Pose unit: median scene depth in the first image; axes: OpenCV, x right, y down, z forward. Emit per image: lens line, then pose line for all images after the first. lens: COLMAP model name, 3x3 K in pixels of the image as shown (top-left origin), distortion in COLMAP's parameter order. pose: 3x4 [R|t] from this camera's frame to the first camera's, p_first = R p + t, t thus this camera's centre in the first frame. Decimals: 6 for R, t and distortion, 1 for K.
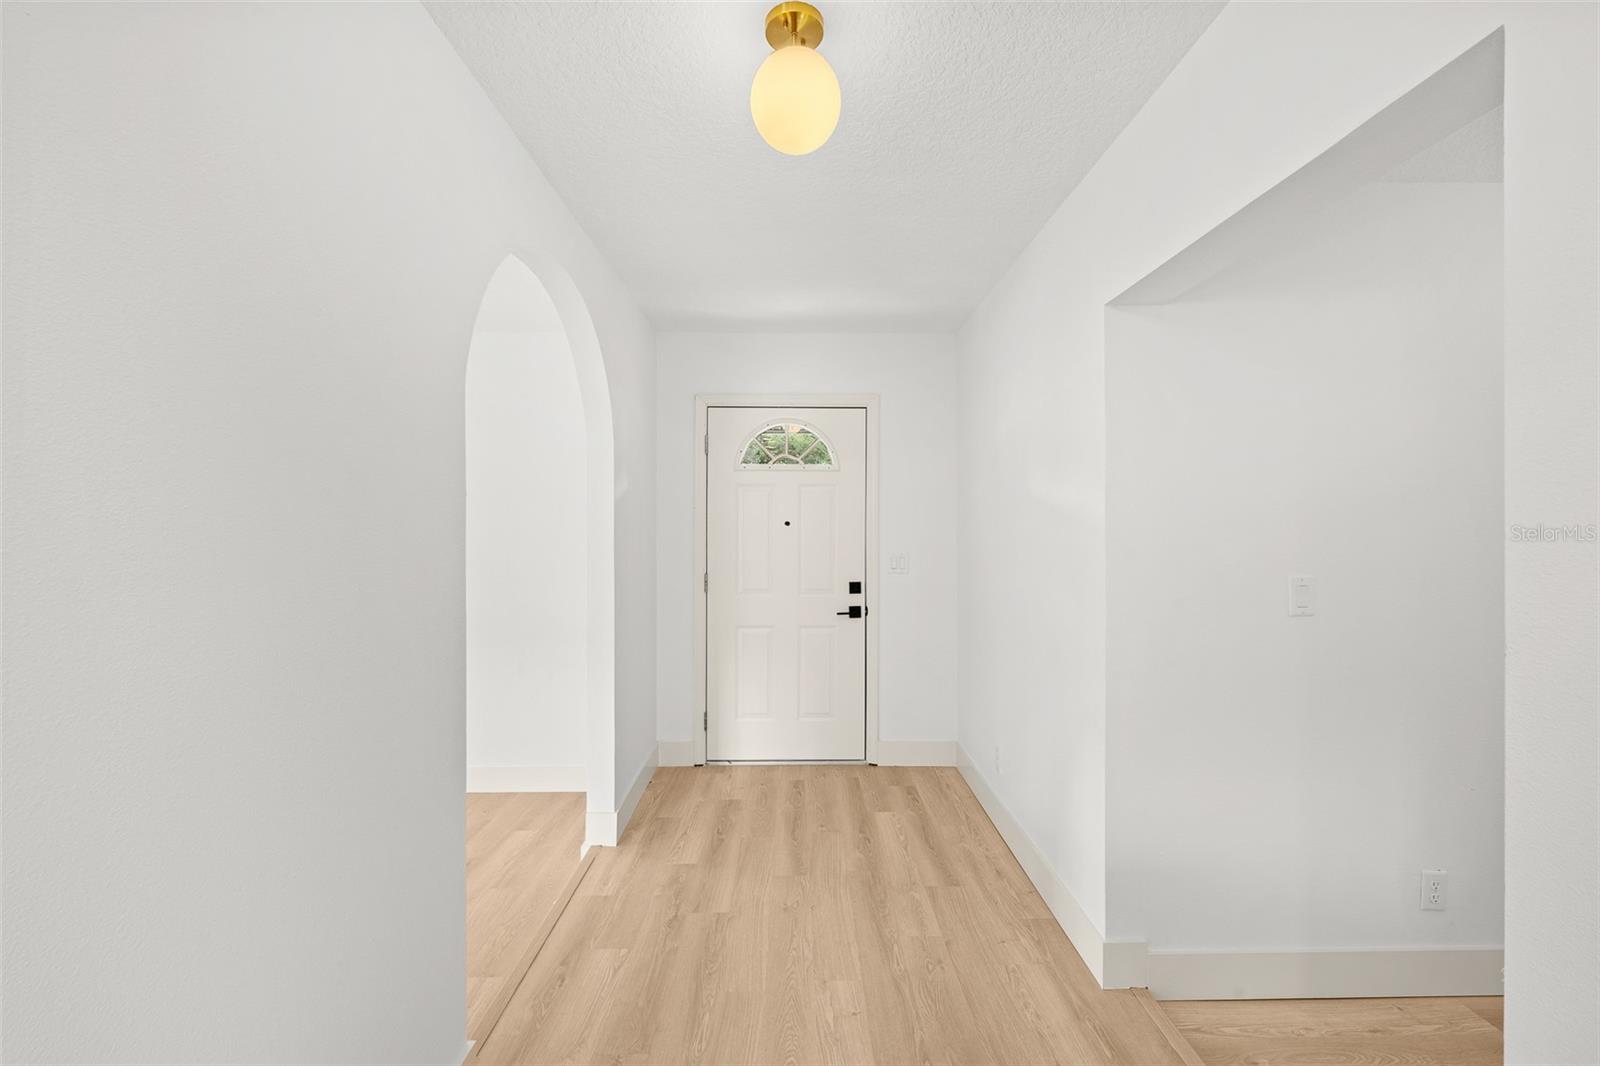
lens RADIAL K [[641.3, 0, 797.6], [0, 641.3, 516.8], [0, 0, 1]] dist [0.001230, 0.000053]
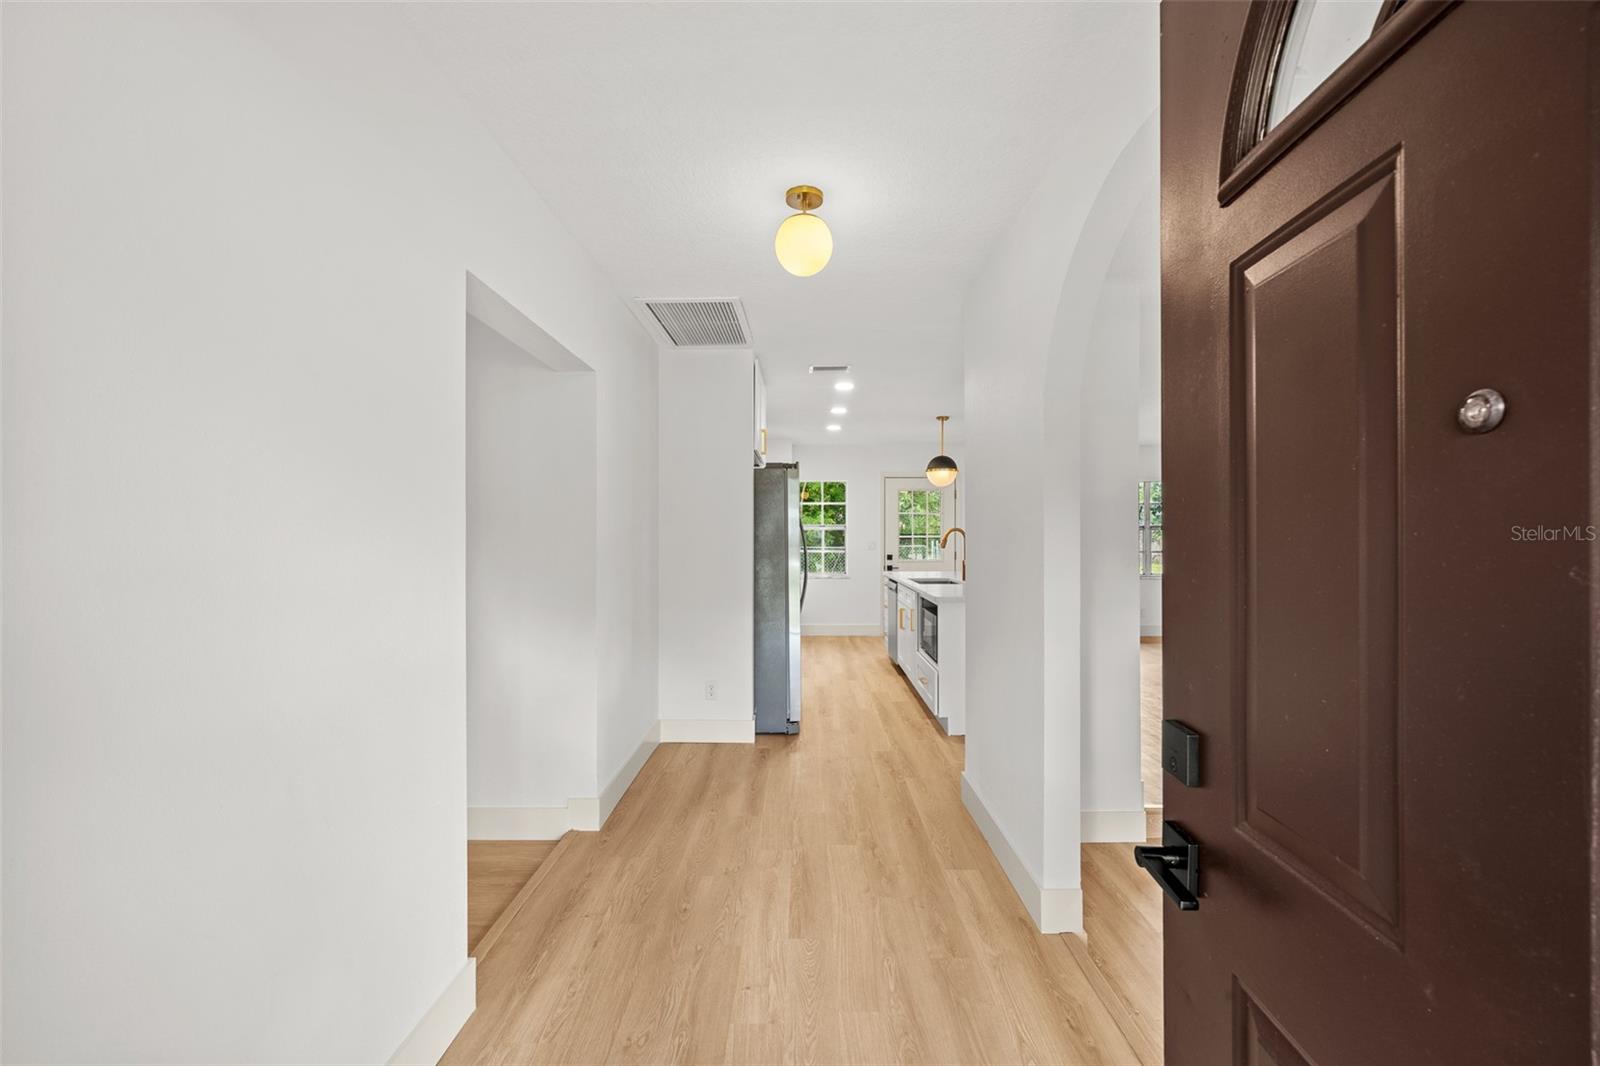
lens RADIAL K [[641.3, 0, 797.6], [0, 641.3, 516.8], [0, 0, 1]] dist [0.001230, 0.000053]
pose [[-0.999745, 0.003908, 0.022254, -0.015283], [0.003785, 0.999978, -0.005531, 0.030820], [-0.022275, -0.005446, -0.999737, 1.966187]]
